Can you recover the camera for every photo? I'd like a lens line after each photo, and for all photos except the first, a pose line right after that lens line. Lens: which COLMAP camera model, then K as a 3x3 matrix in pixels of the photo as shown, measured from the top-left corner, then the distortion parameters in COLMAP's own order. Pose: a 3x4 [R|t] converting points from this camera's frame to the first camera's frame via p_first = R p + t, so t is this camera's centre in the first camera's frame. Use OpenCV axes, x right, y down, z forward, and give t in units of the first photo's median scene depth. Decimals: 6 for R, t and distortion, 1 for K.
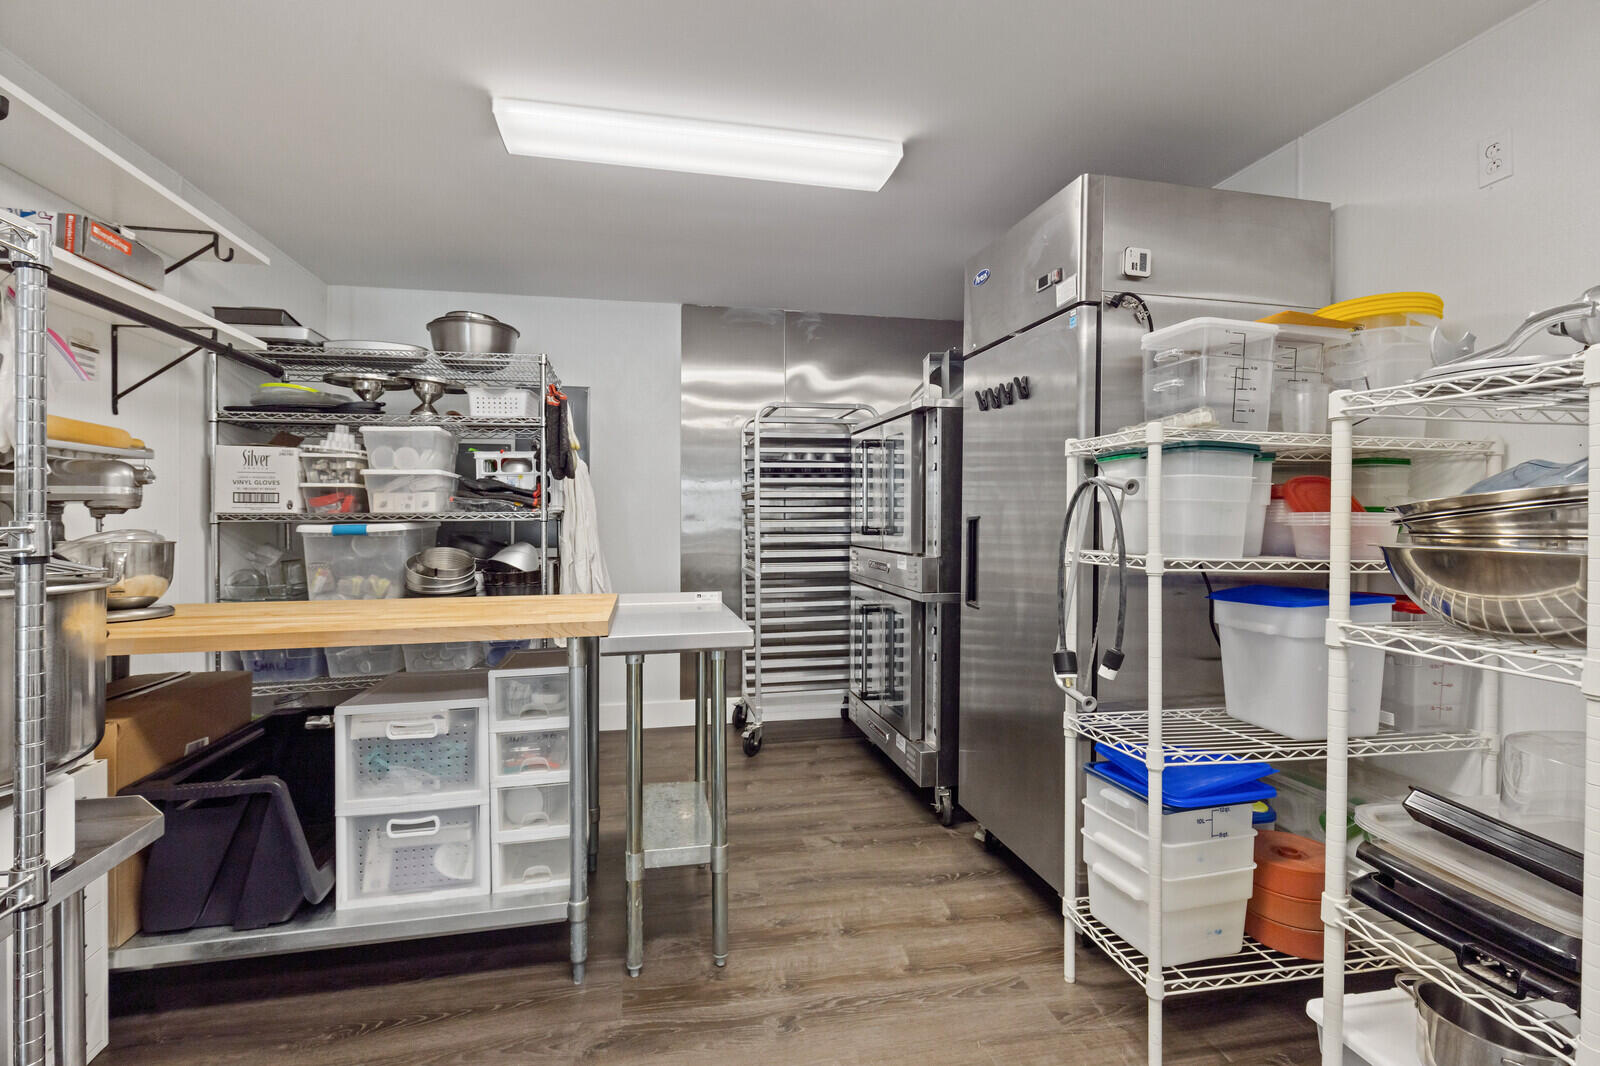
lens RADIAL K [[727.4, 0, 790.6], [0, 727.4, 517.4], [0, 0, 1]] dist [0.001369, 0.000160]
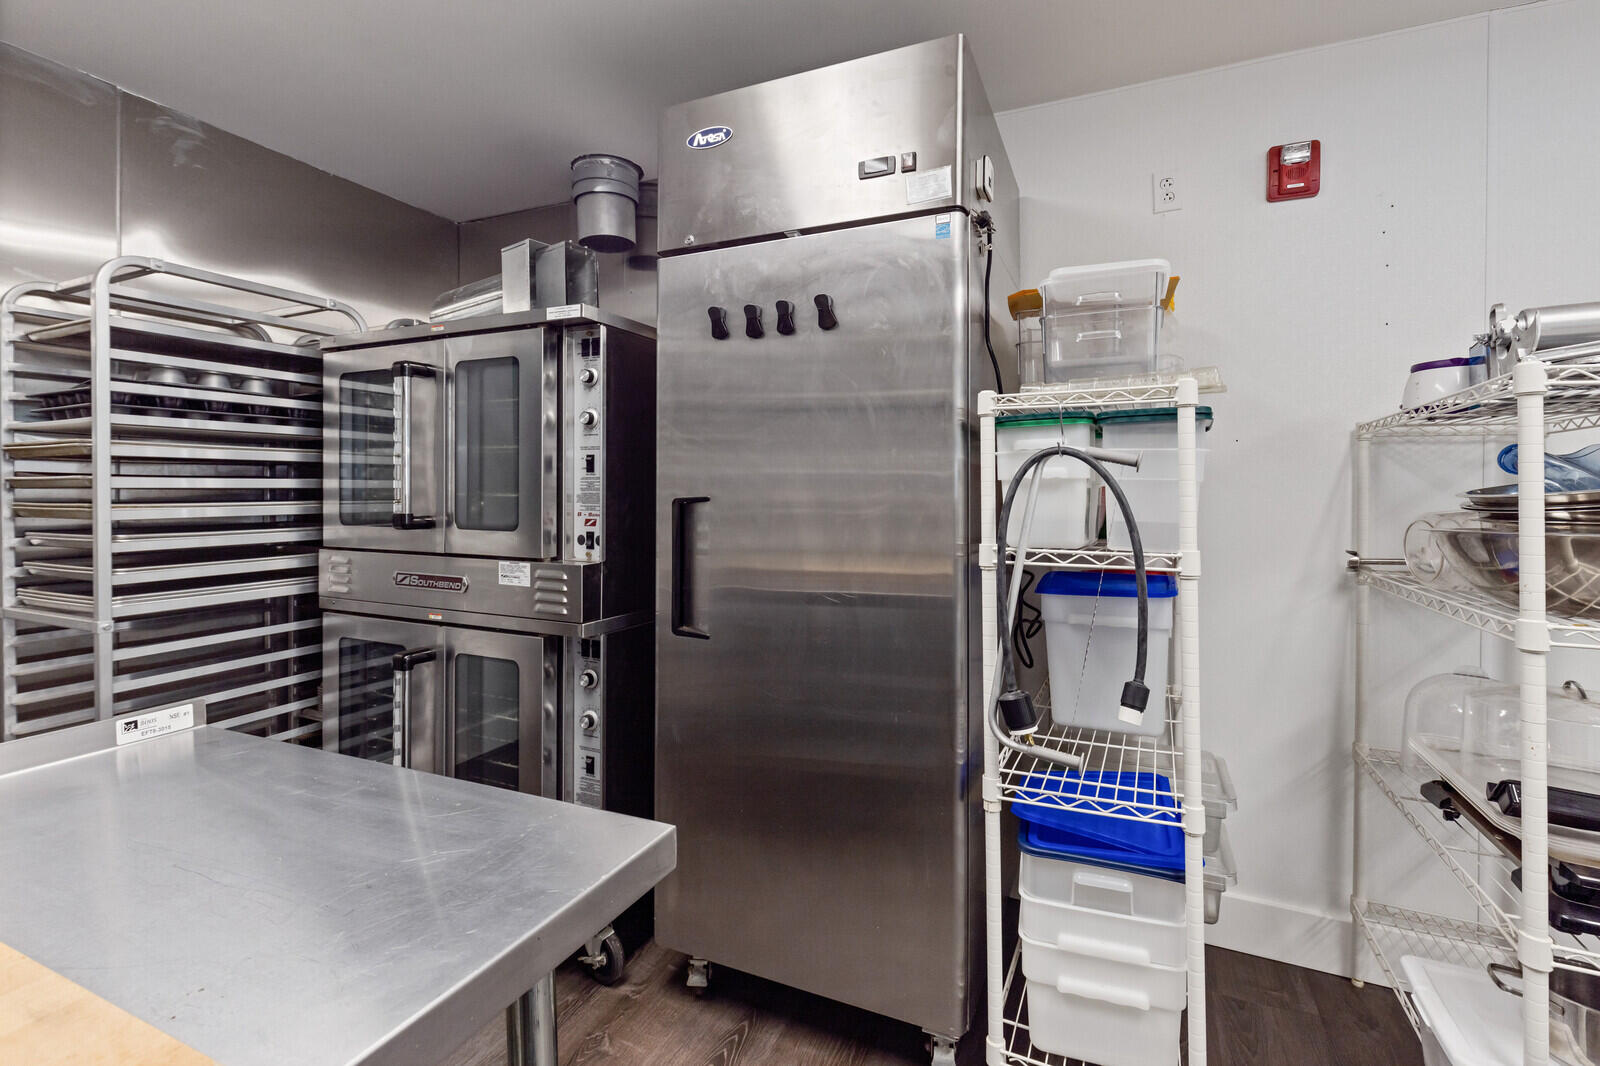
lens RADIAL K [[707.1, 0, 803.6], [0, 707.1, 495.6], [0, 0, 1]] dist [0.000805, -0.005918]
pose [[0.586487, 0.000575, 0.809959, -0.182027], [-0.002464, 0.999996, 0.001074, -0.003577], [-0.809955, -0.002625, 0.586486, 0.480296]]
